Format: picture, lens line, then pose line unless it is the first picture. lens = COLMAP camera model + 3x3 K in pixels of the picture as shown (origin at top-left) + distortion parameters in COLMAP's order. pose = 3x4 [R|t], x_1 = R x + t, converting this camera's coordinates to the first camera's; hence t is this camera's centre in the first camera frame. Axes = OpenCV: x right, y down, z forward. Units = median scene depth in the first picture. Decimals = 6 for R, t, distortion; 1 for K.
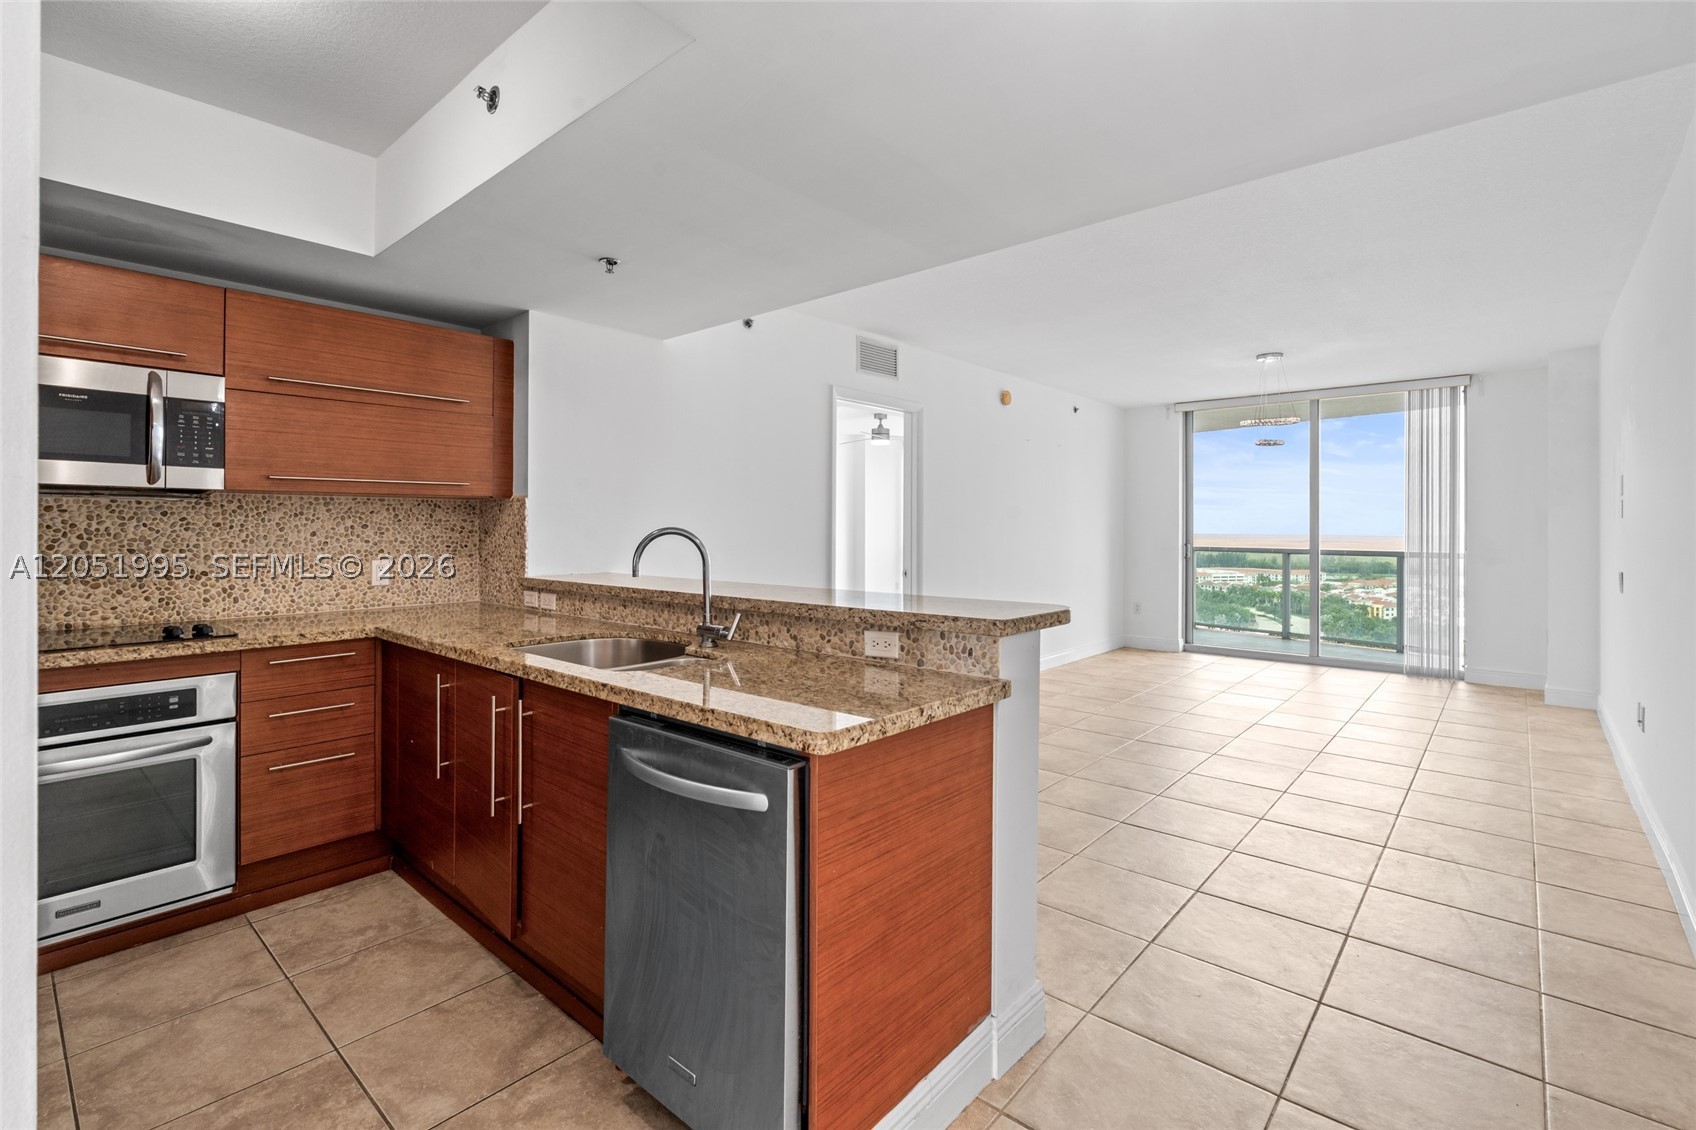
lens RADIAL K [[770.1, 0, 842.6], [0, 770.1, 523.9], [0, 0, 1]] dist [0.000732, 0.000277]
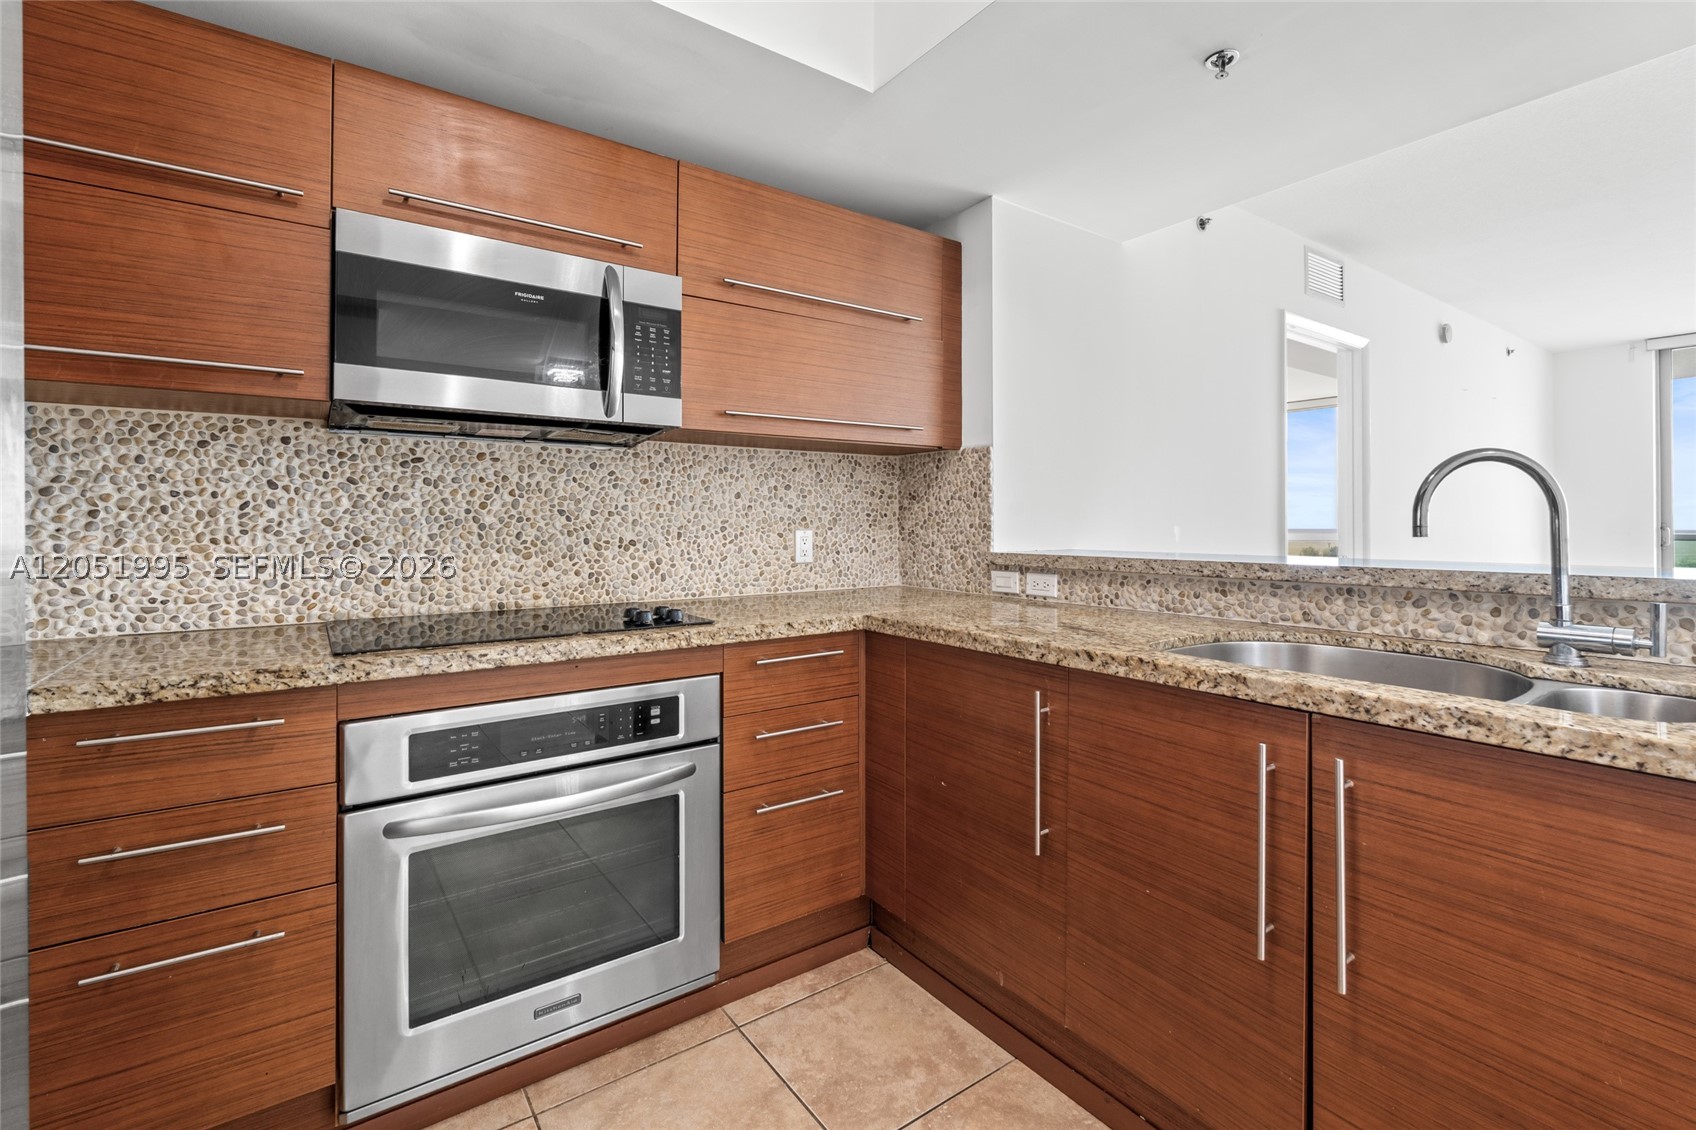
lens RADIAL K [[765.6, 0, 853.6], [0, 765.6, 518.7], [0, 0, 1]] dist [0.000529, -0.000210]
pose [[0.975765, -0.005921, -0.218739, -0.454535], [0.005268, 0.999980, -0.003569, 0.045463], [0.218756, 0.002330, 0.975777, 0.297298]]
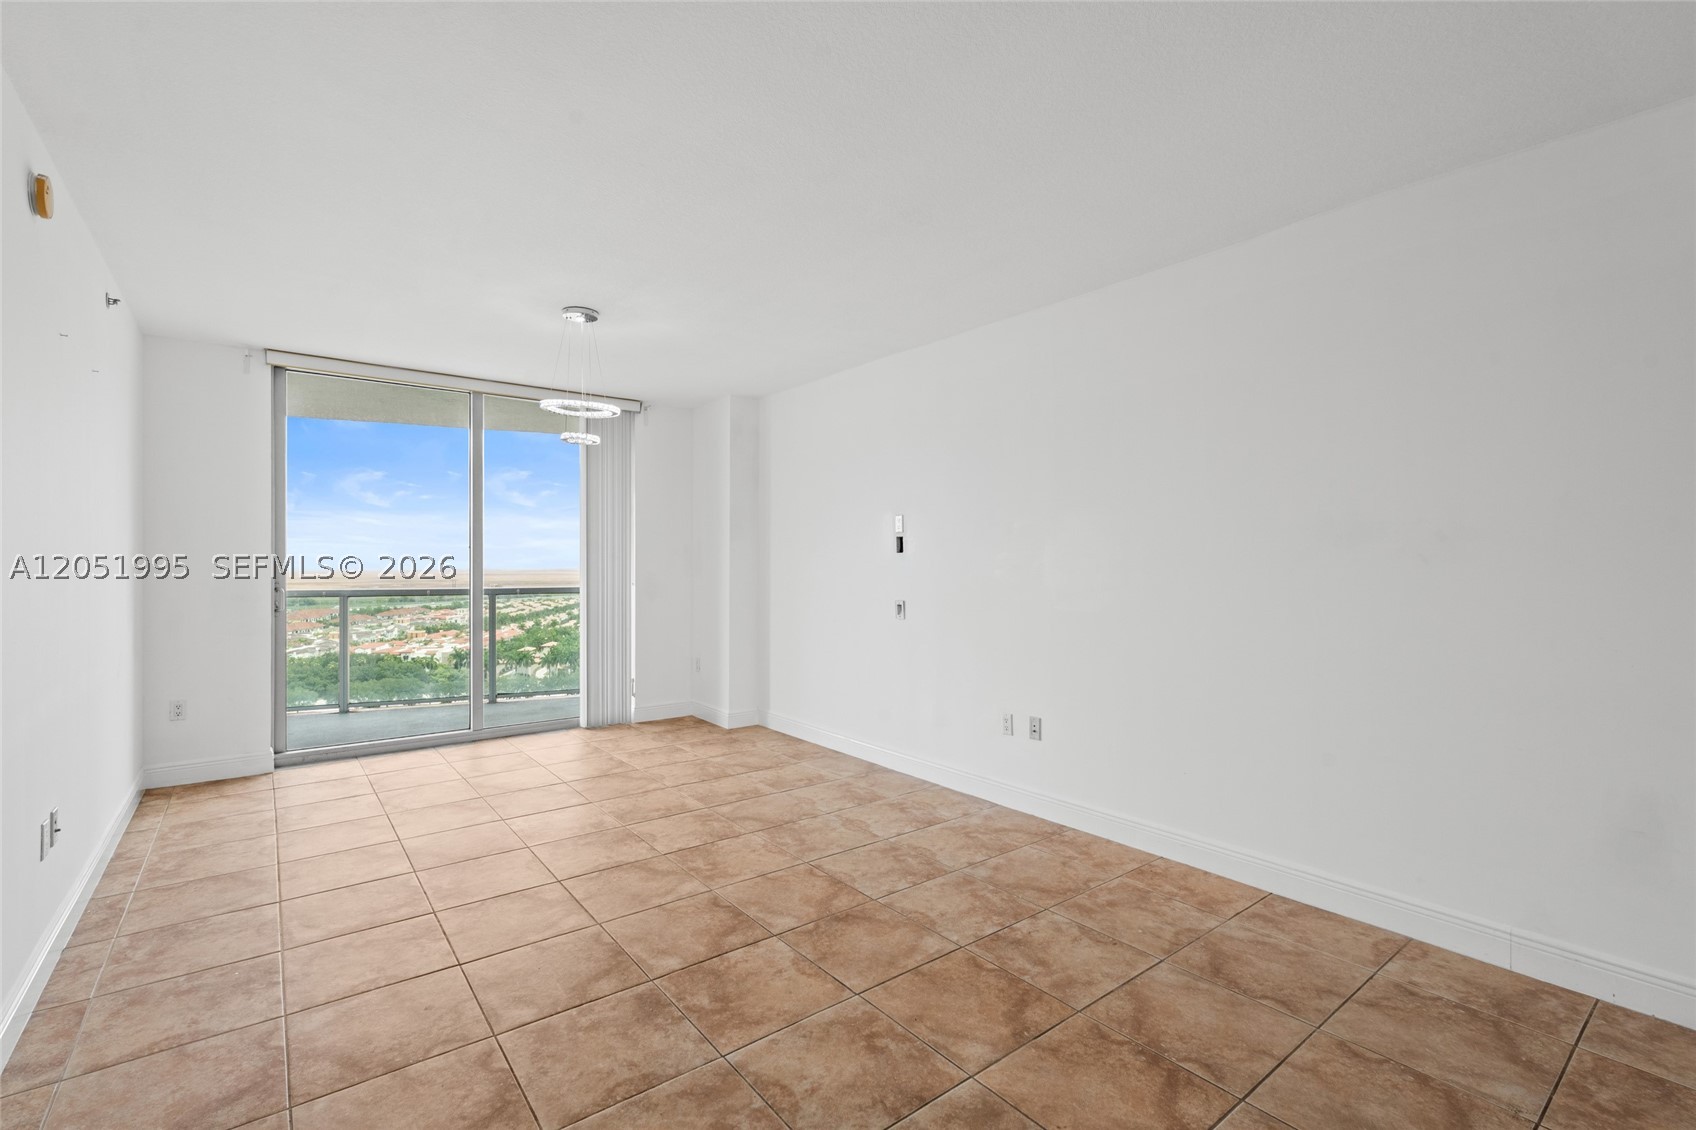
lens RADIAL K [[754.6, 0, 841.6], [0, 754.6, 564.5], [0, 0, 1]] dist [-0.002578, -0.000118]
pose [[0.190384, -0.003084, 0.981705, -0.134376], [-0.005793, 0.999974, 0.004265, 0.006990], [-0.981693, -0.006499, 0.190361, 1.313013]]
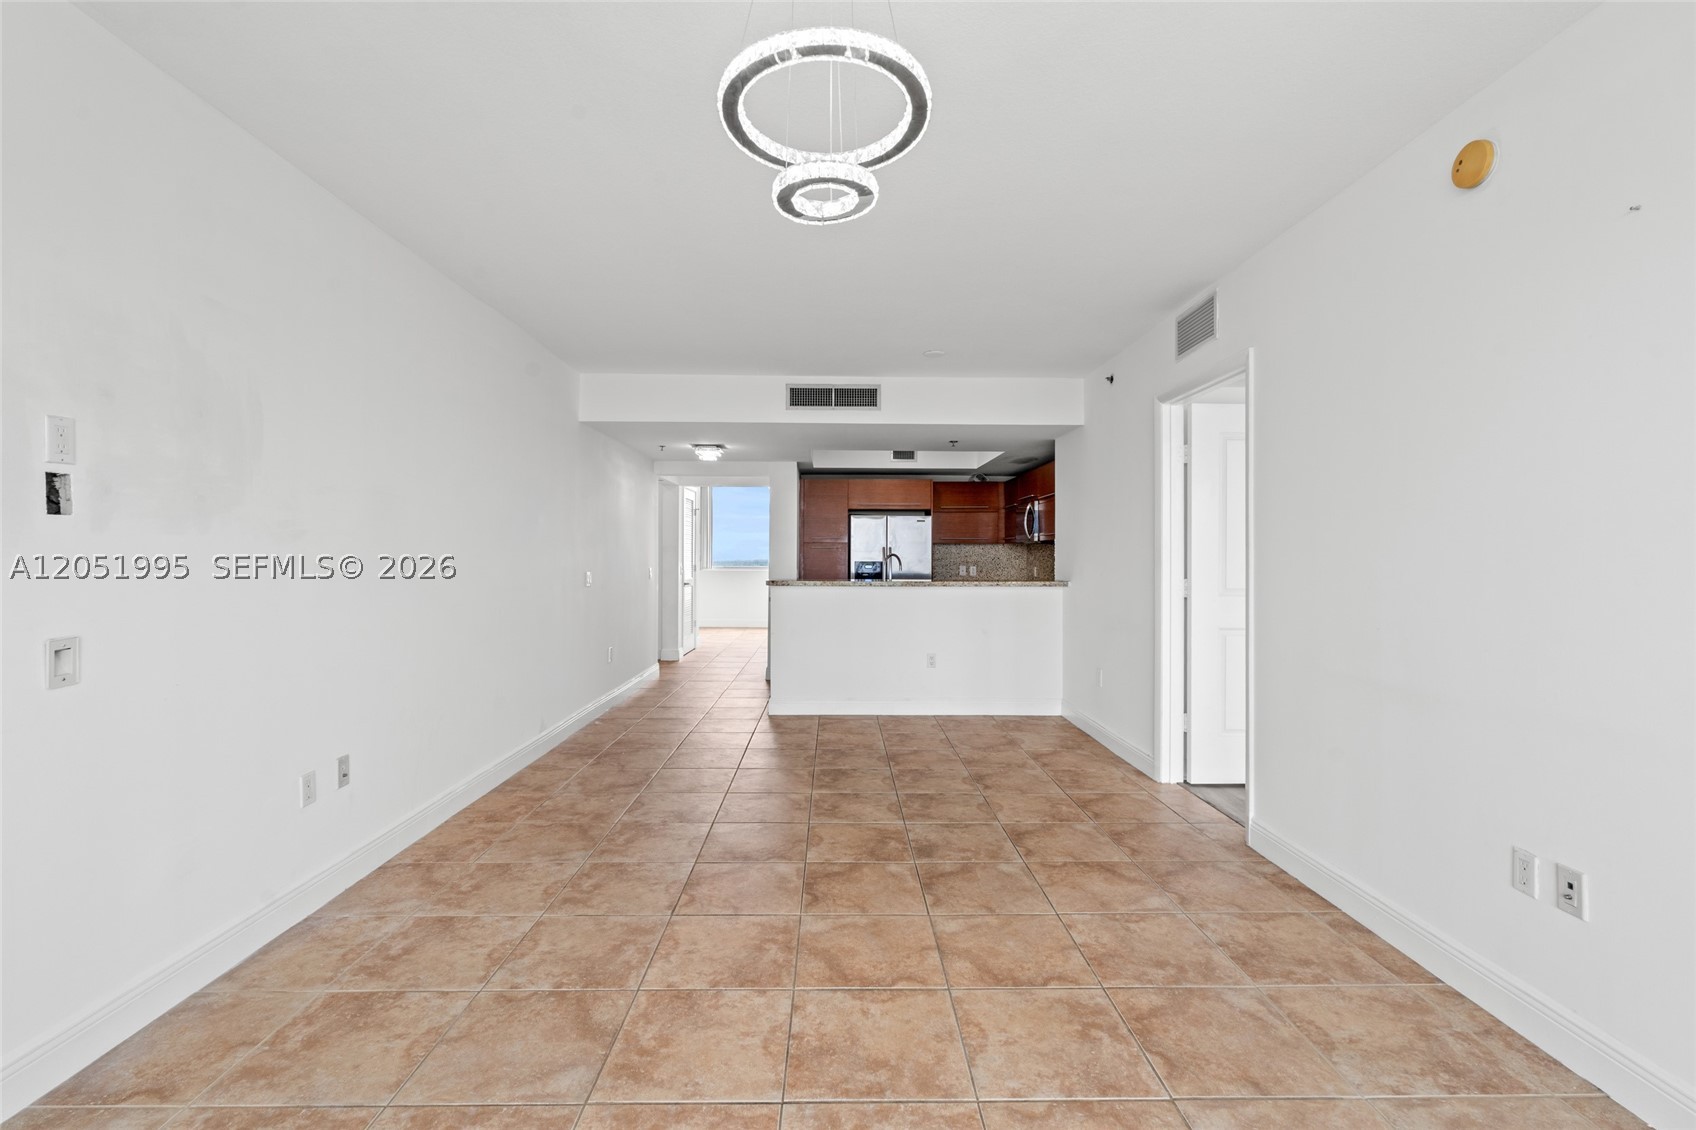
lens RADIAL K [[750.5, 0, 849.8], [0, 750.5, 548.1], [0, 0, 1]] dist [-0.001394, 0.000256]
pose [[-0.736787, -0.012539, -0.676009, 1.454479], [-0.001545, 0.999857, -0.016862, 0.026795], [0.676123, -0.011379, -0.736701, 2.421146]]
